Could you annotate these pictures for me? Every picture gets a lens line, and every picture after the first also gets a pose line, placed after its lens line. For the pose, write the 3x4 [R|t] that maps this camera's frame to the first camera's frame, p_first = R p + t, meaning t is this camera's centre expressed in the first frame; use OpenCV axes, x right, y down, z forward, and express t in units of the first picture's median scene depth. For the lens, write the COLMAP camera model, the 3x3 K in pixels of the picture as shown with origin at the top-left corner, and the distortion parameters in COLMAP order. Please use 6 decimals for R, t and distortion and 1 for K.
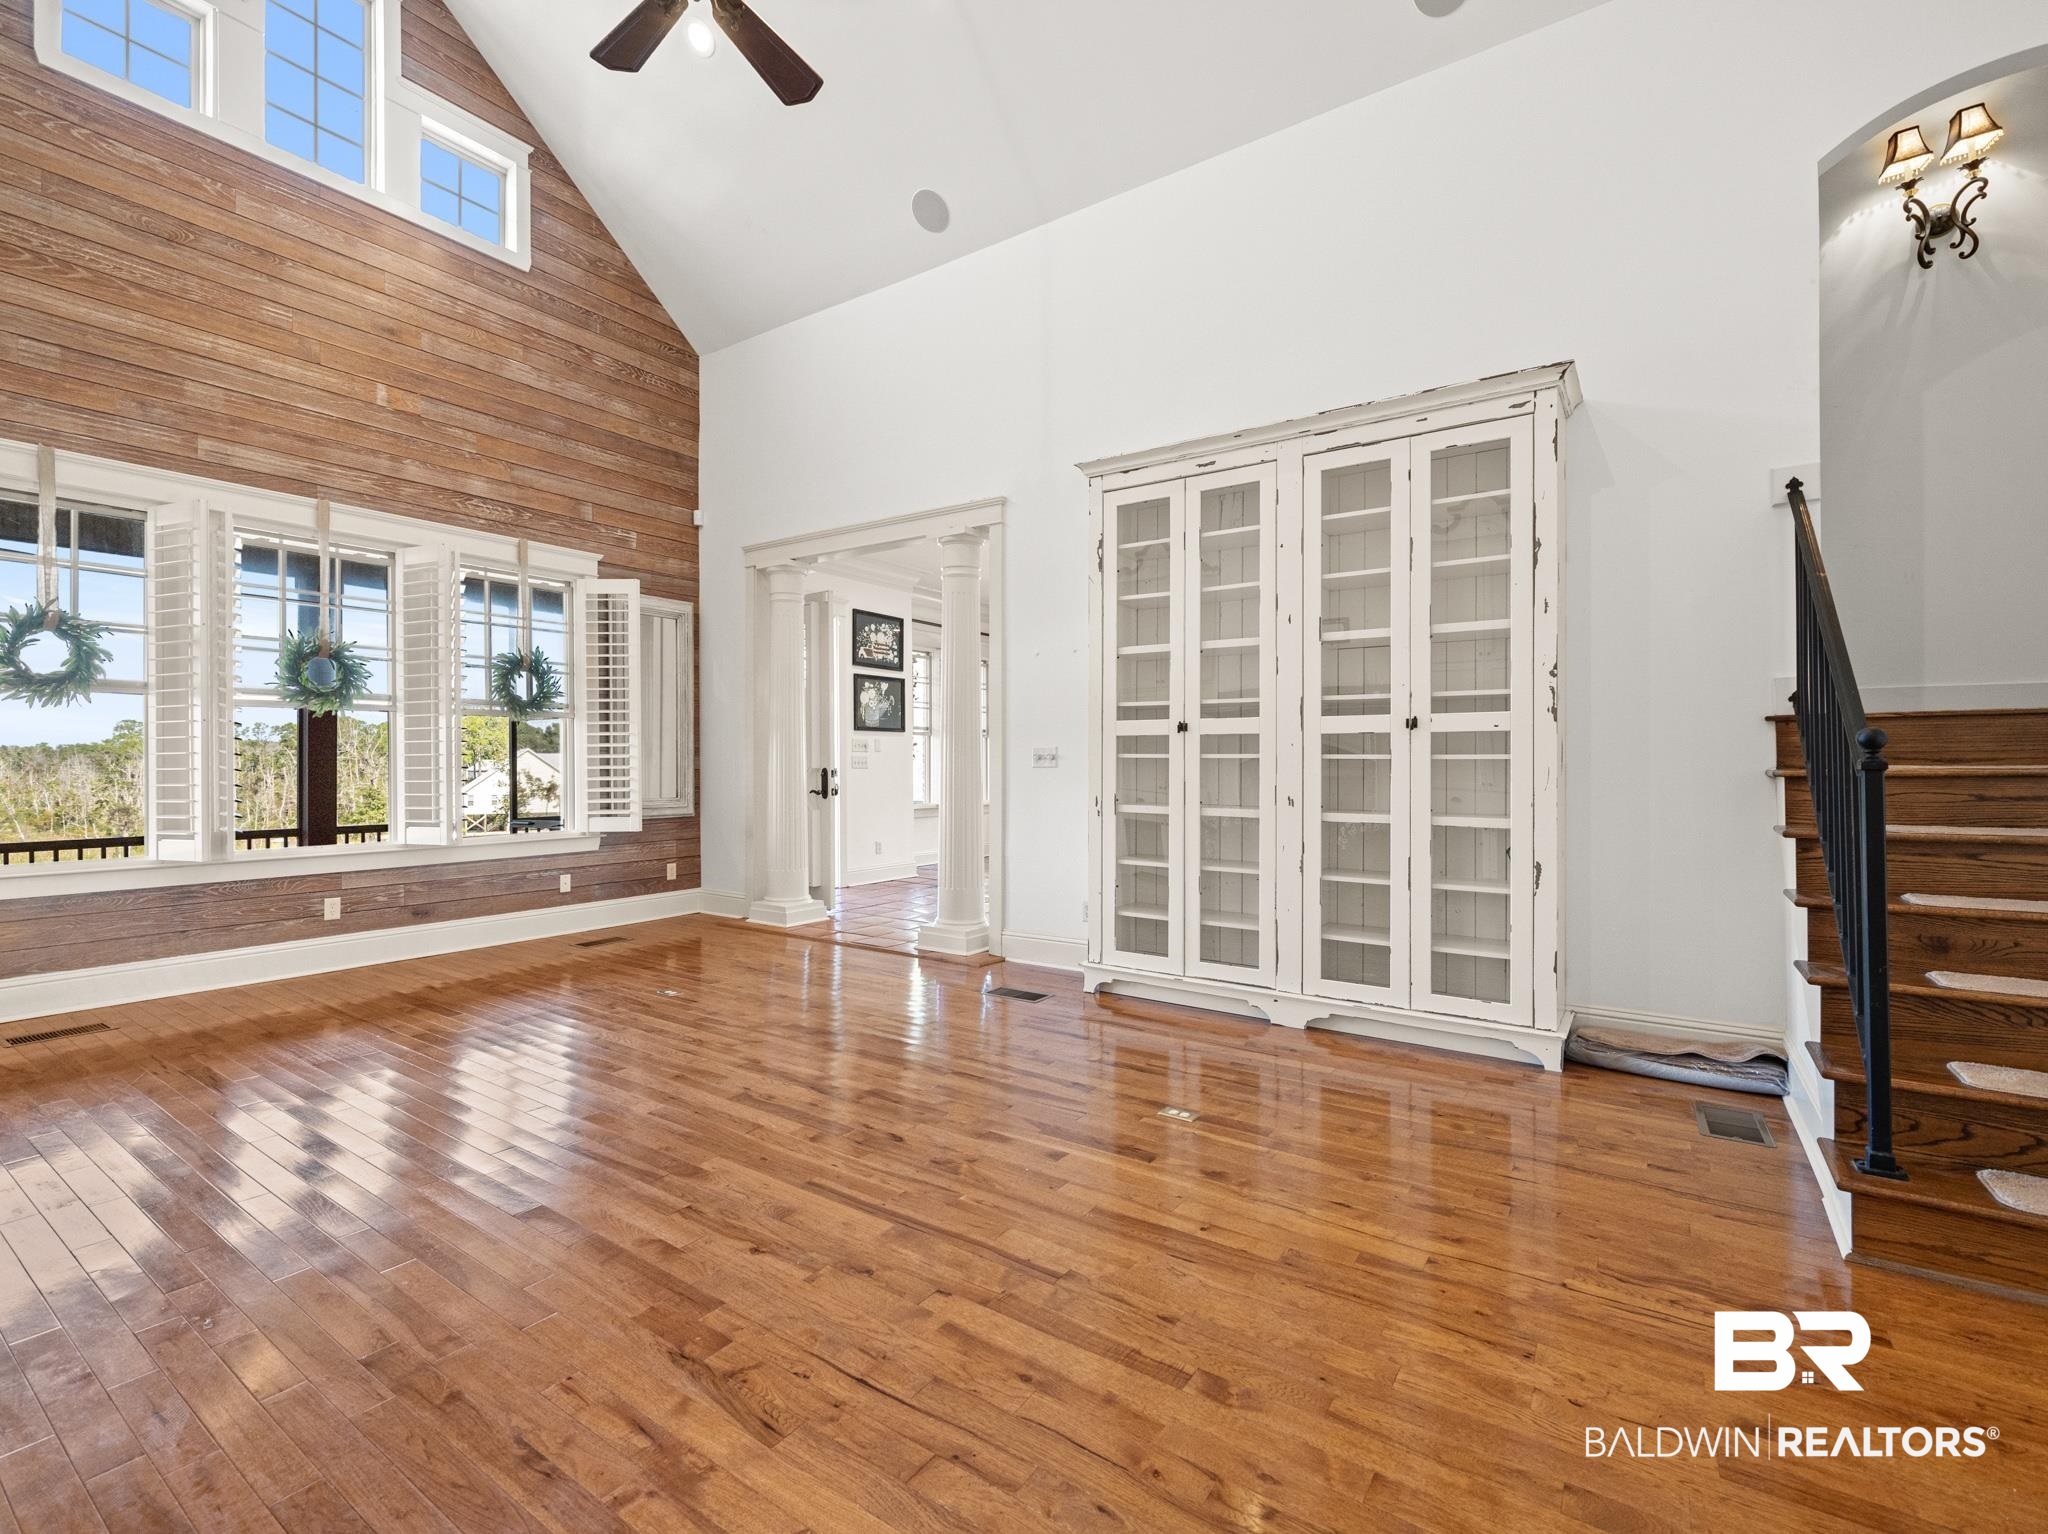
lens RADIAL K [[922.4, 0, 1018.2], [0, 922.4, 761.6], [0, 0, 1]] dist [0.002293, -0.000660]
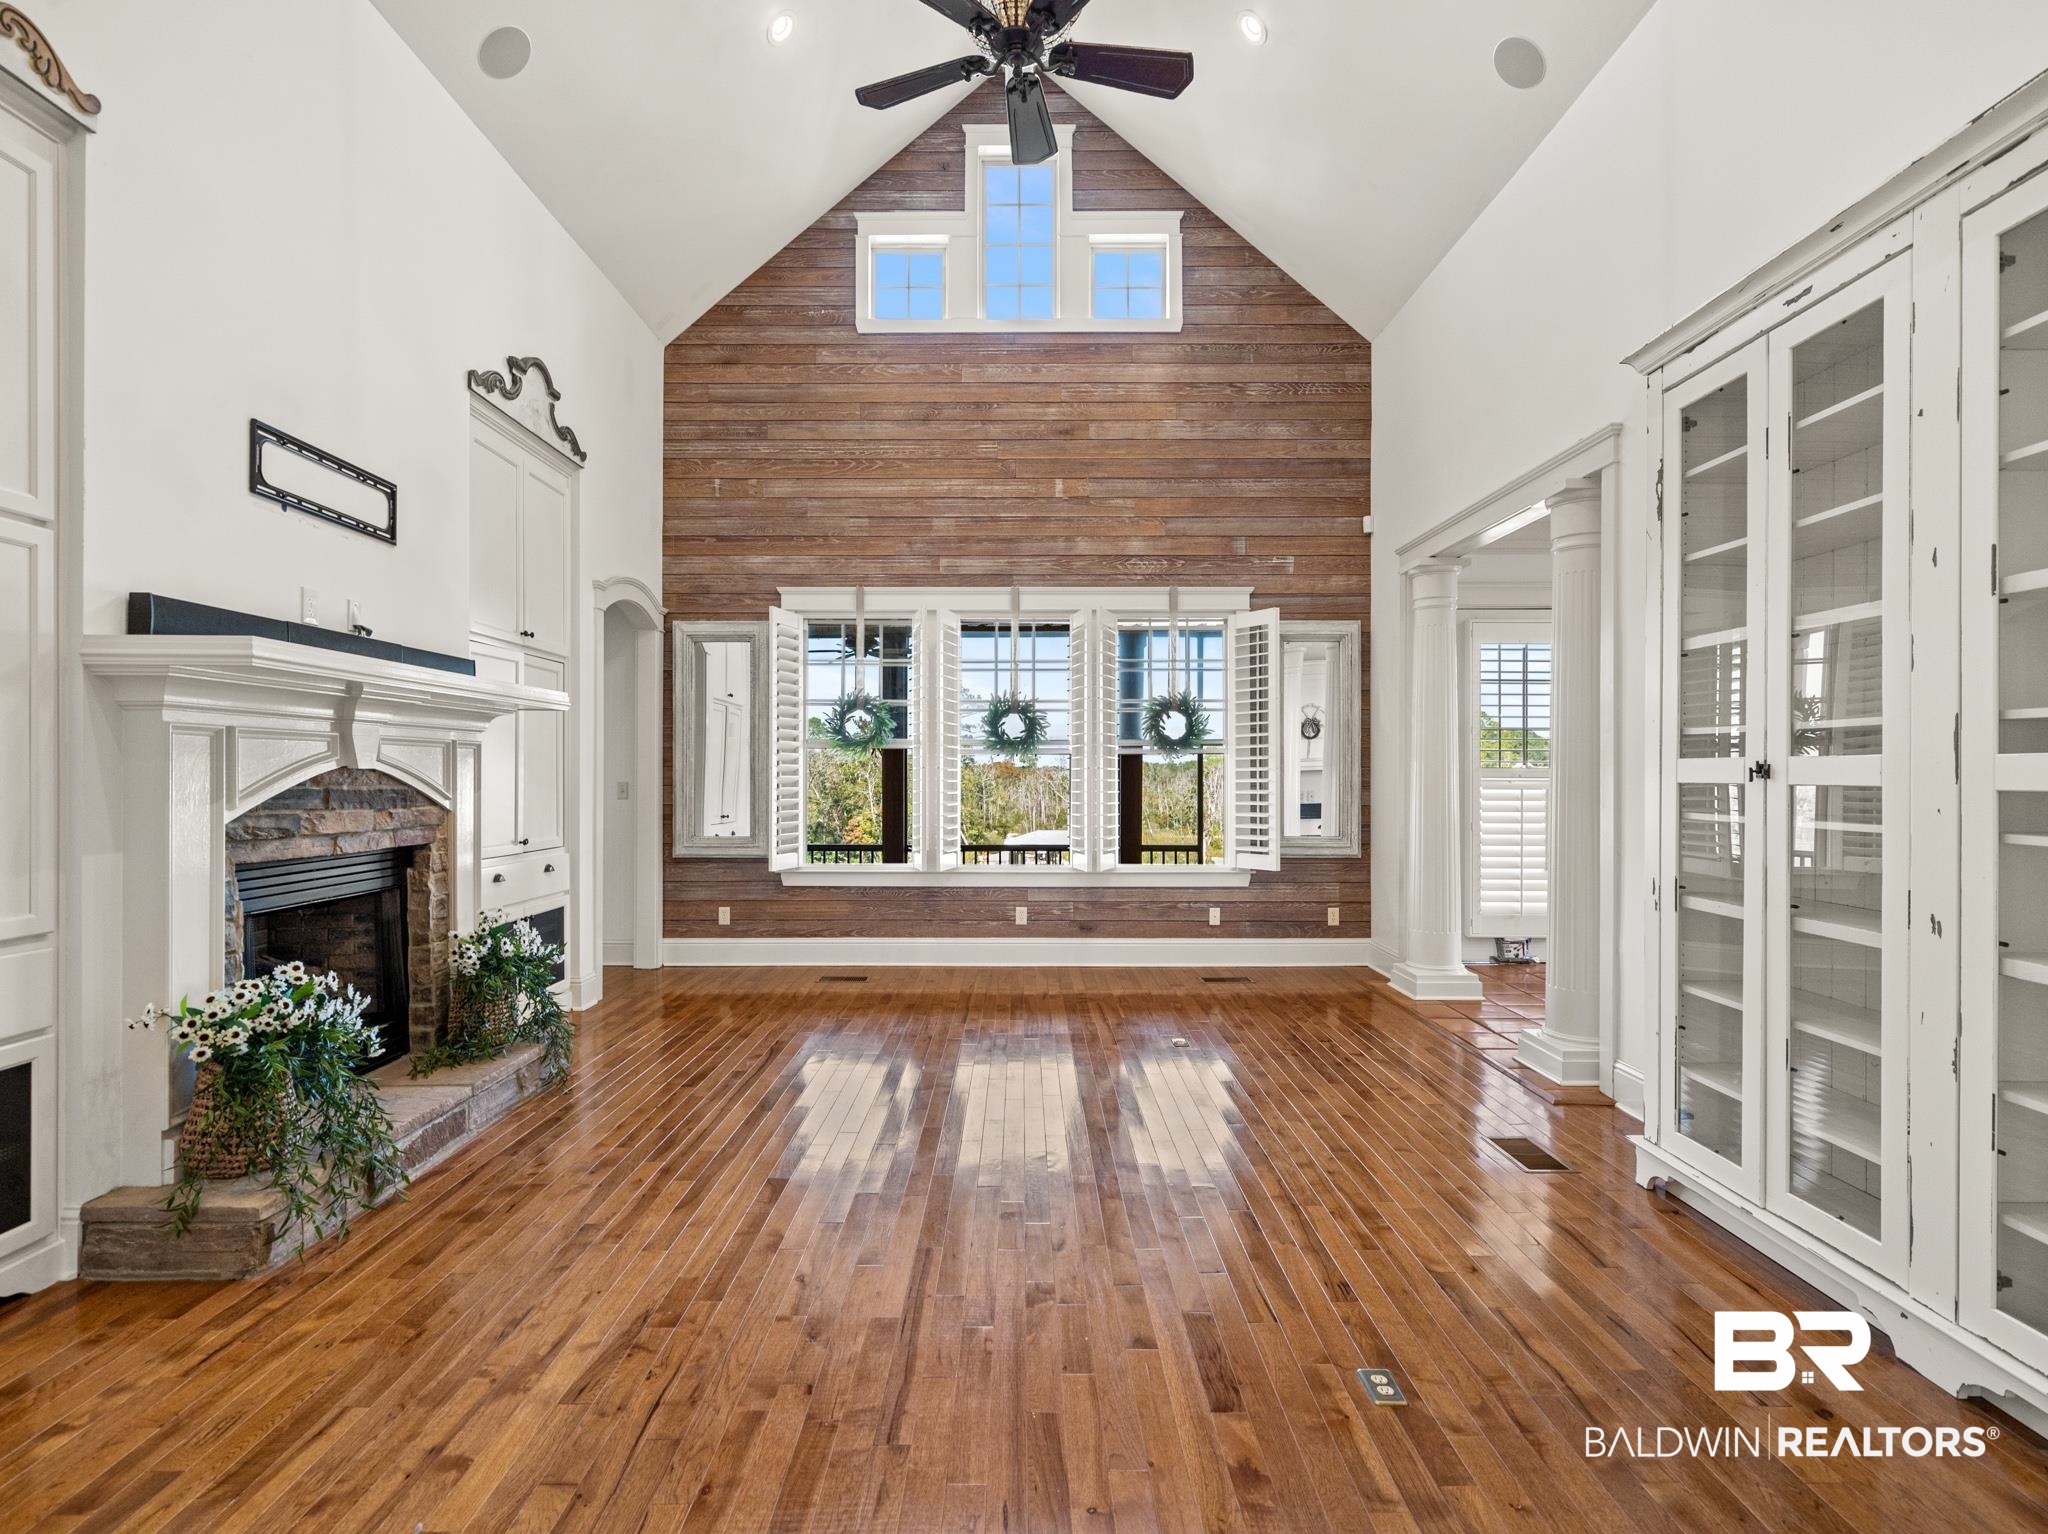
lens RADIAL K [[1009.3, 0, 1019.8], [0, 1009.3, 775.8], [0, 0, 1]] dist [-0.000418, 0.000646]
pose [[0.570512, 0.001420, -0.821288, 0.344050], [-0.001005, 0.999999, 0.001031, -0.027667], [0.821289, 0.000237, 0.570513, 0.214198]]
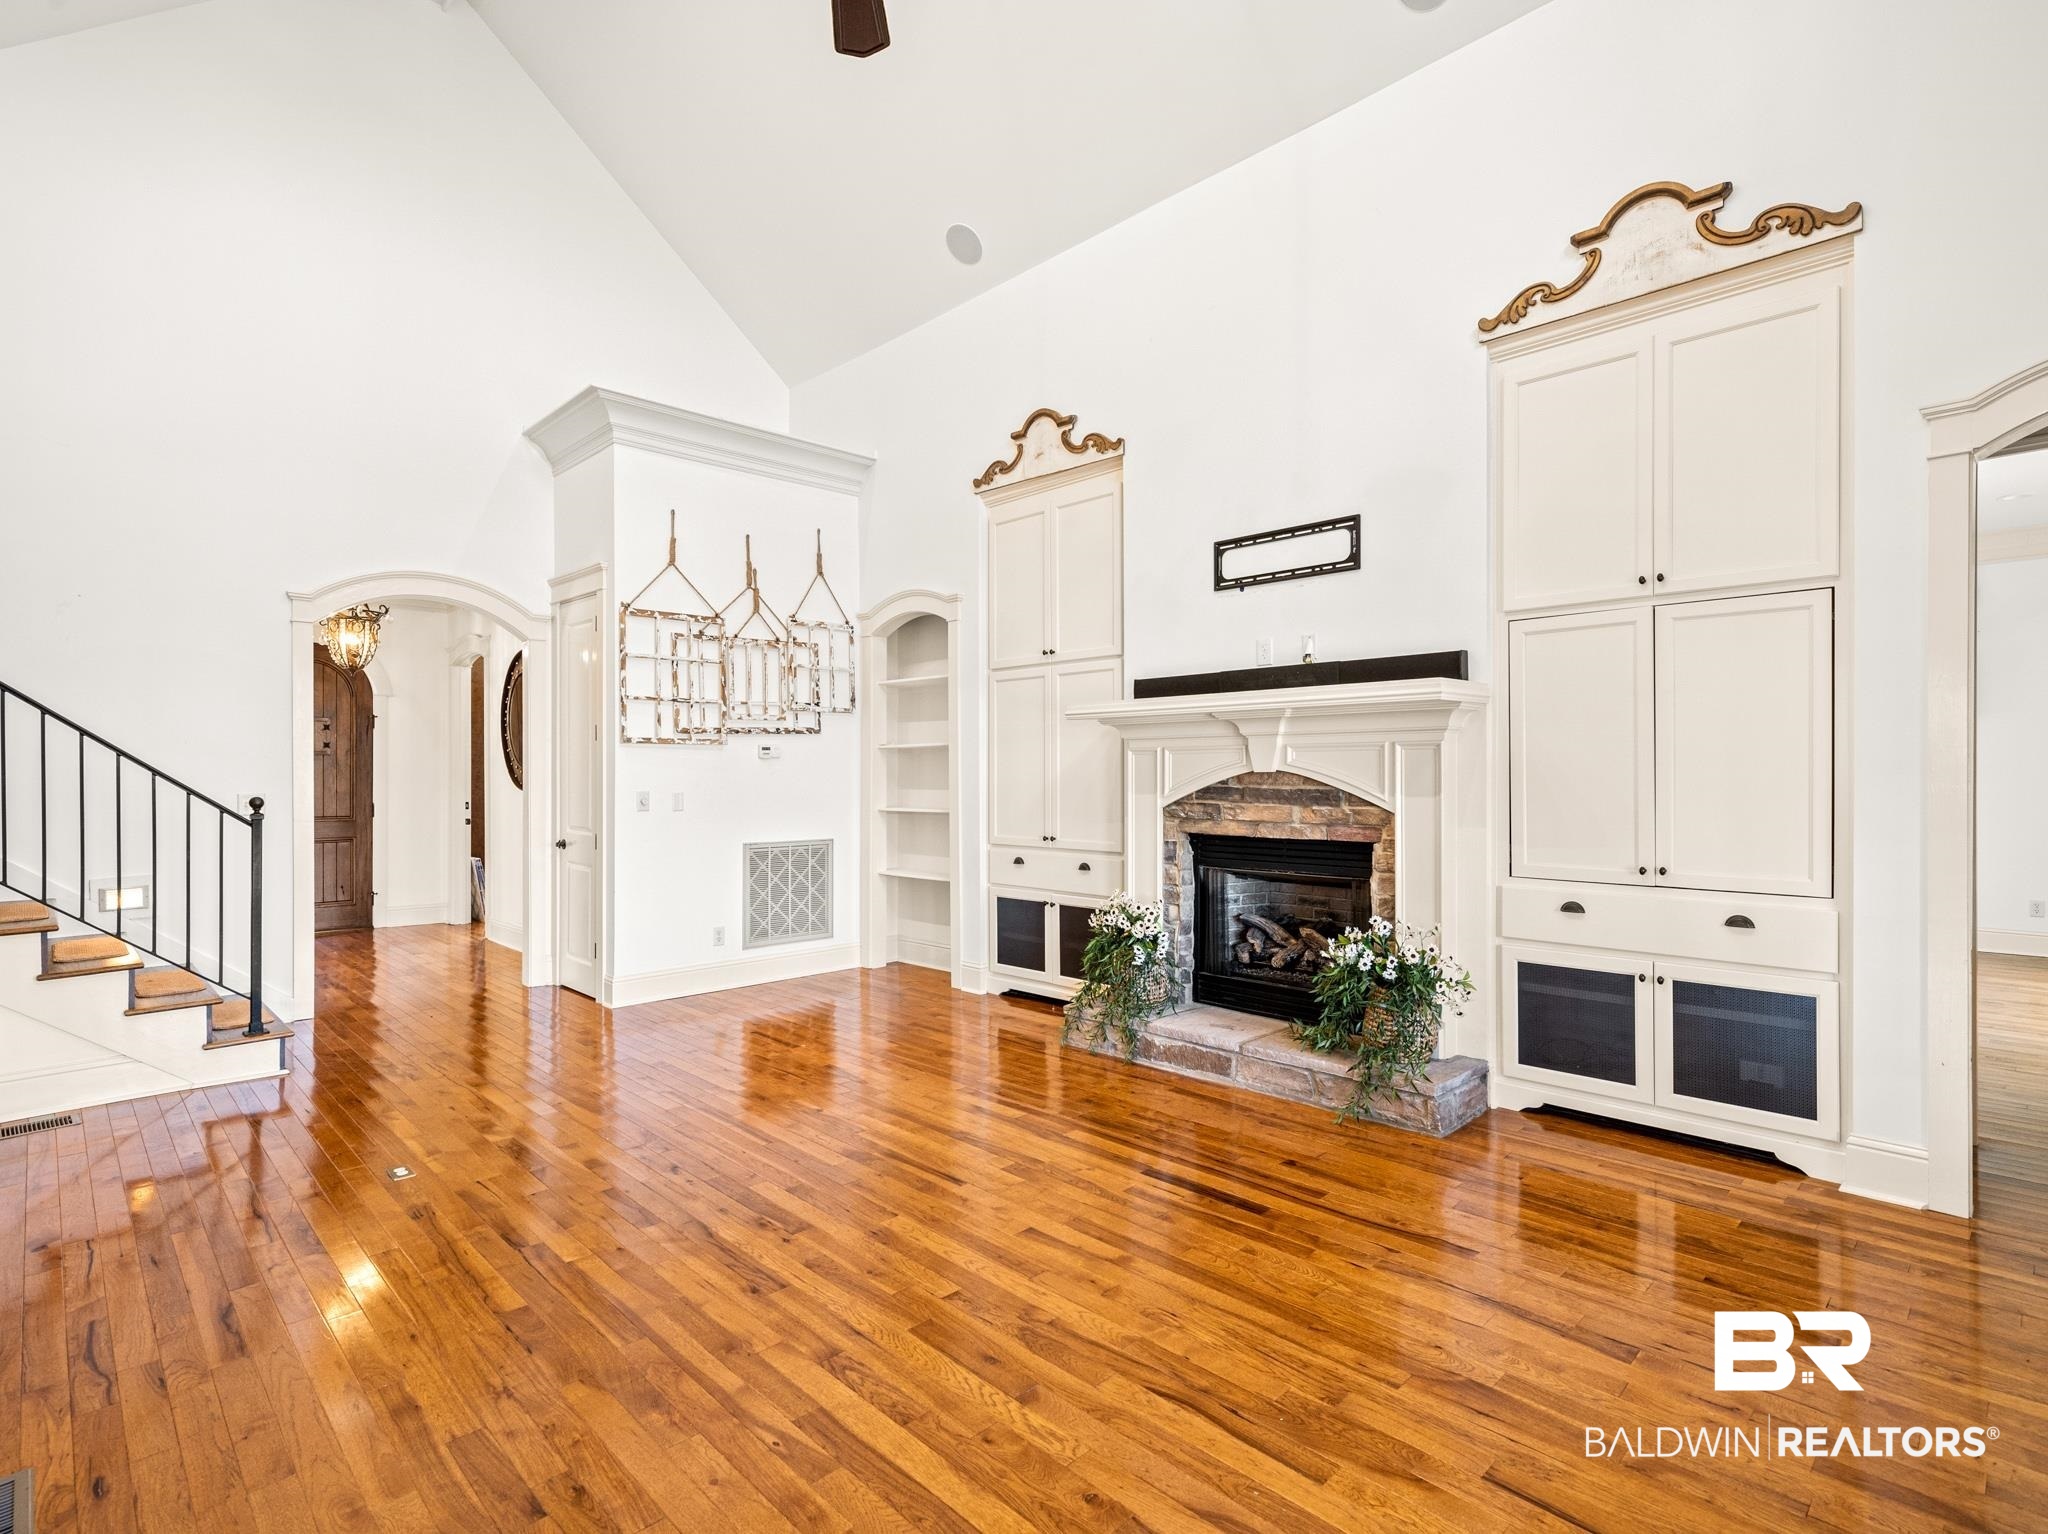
lens RADIAL K [[1009.3, 0, 1024.7], [0, 1009.3, 780.1], [0, 0, 1]] dist [-0.000418, 0.000646]
pose [[-0.982403, 0.002928, 0.186749, -0.402467], [0.004972, 0.999933, 0.010480, -0.034519], [-0.186706, 0.011224, -0.982352, 1.103778]]
